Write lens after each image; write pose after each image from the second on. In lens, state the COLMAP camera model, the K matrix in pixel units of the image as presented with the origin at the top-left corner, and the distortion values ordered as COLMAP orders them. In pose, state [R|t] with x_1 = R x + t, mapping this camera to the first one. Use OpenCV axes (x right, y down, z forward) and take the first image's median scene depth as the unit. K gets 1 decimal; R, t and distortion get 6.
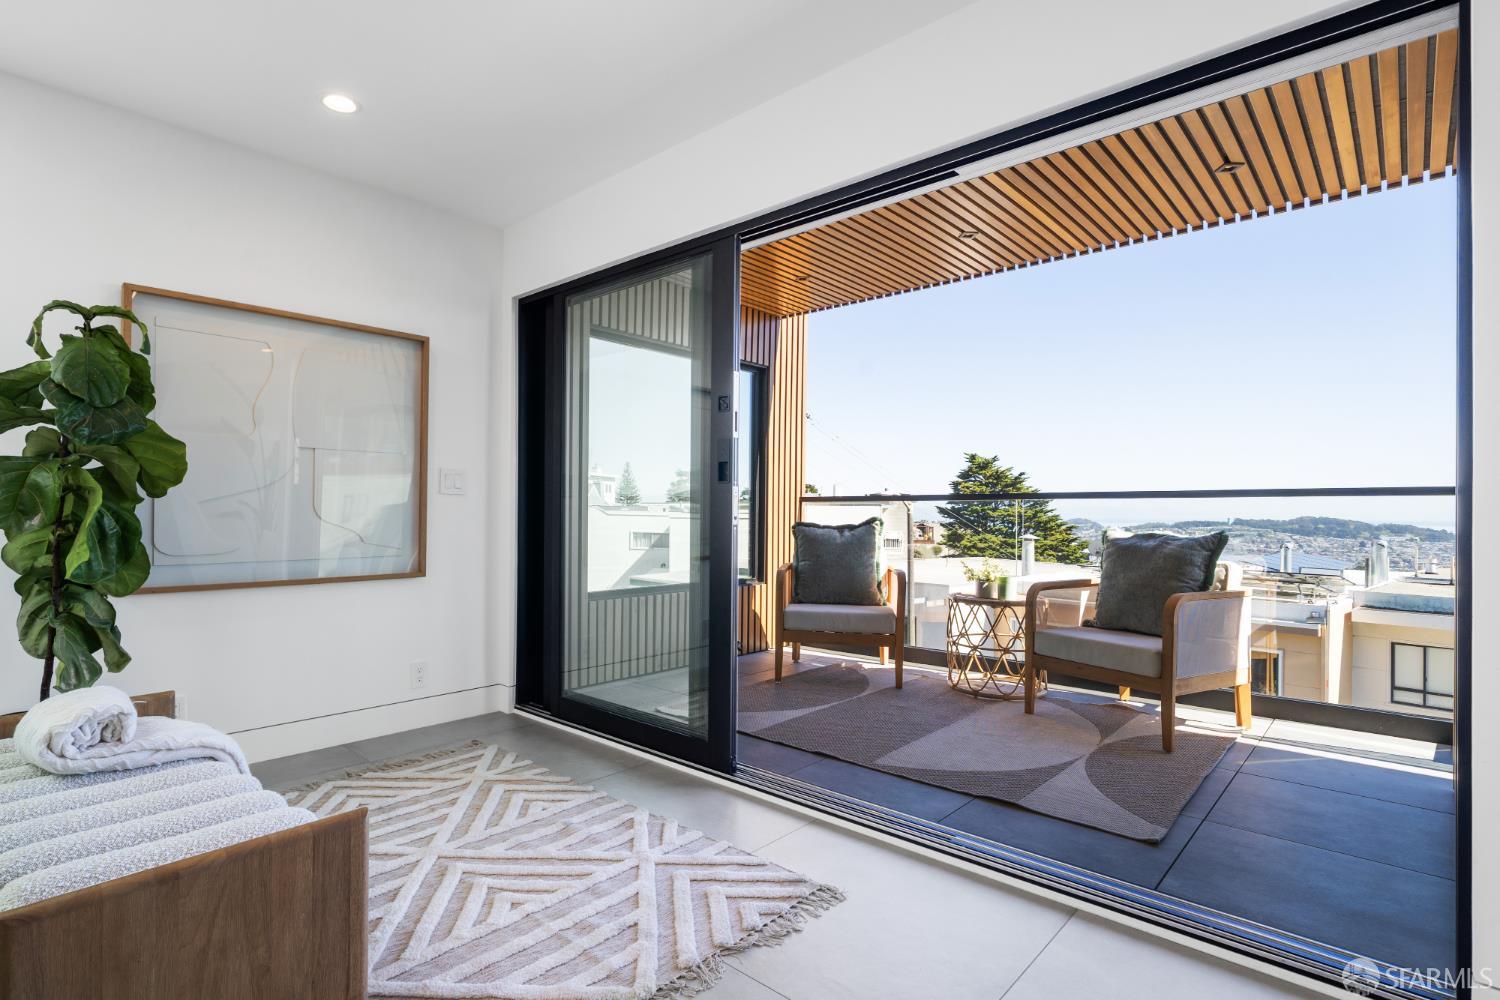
lens RADIAL K [[735.9, 0, 745.4], [0, 735.9, 507.7], [0, 0, 1]] dist [-0.003181, 0.000294]
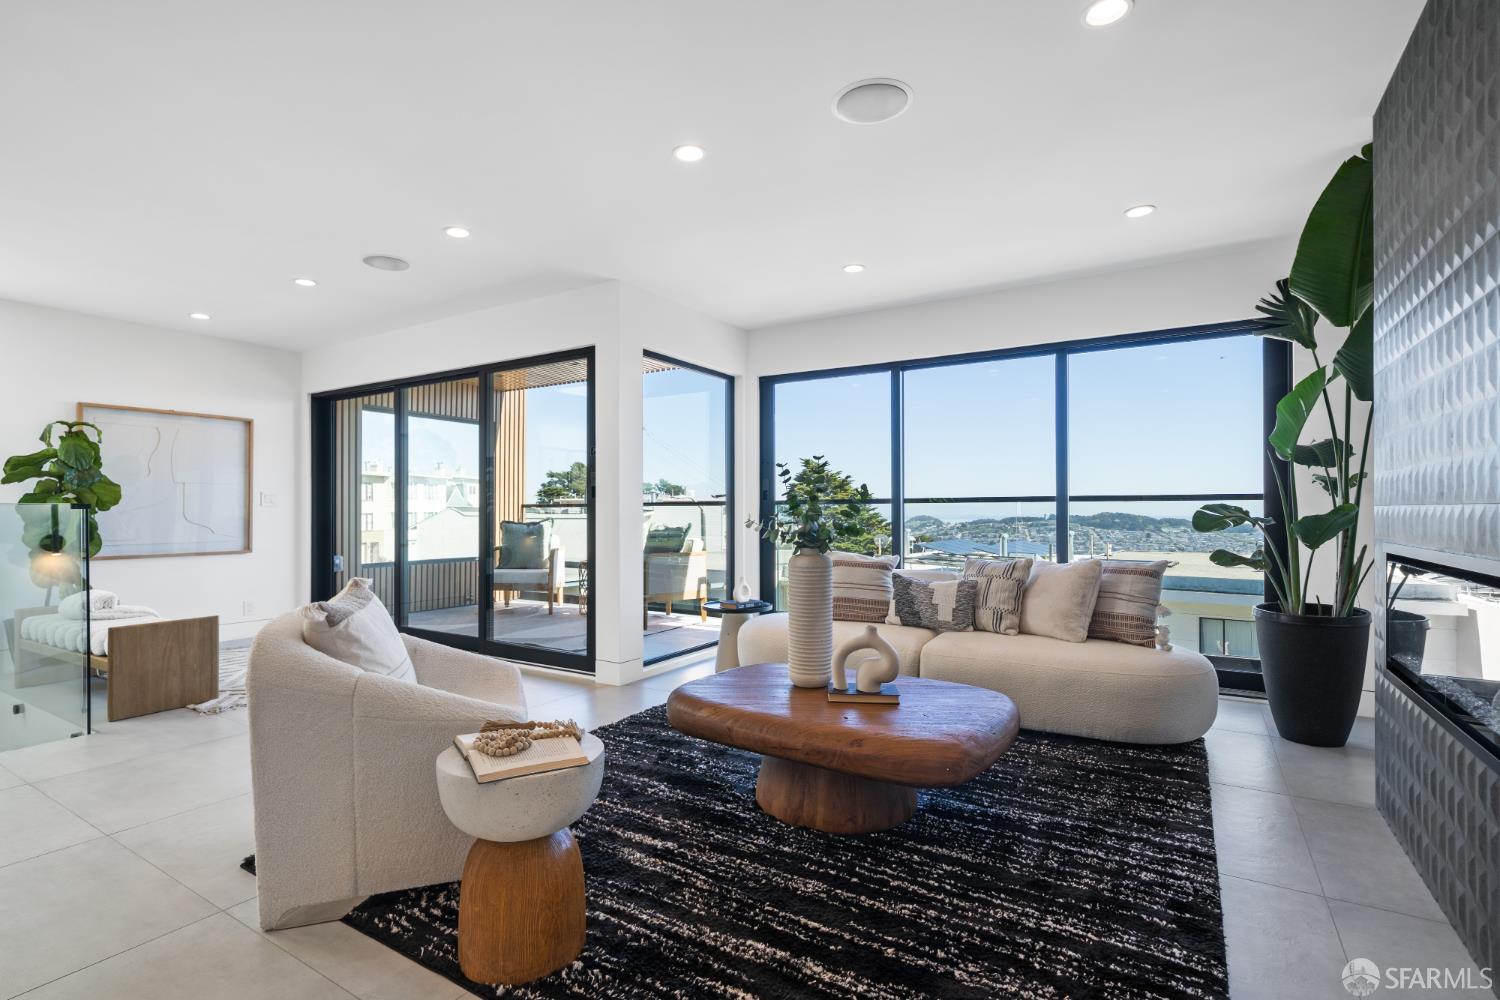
lens RADIAL K [[708.9, 0, 749.3], [0, 708.9, 508.7], [0, 0, 1]] dist [-0.006221, 0.000356]
pose [[0.984979, -0.005305, 0.172591, 0.530724], [0.004826, 0.999983, 0.003190, -0.015098], [-0.172605, -0.002309, 0.984988, -1.044258]]
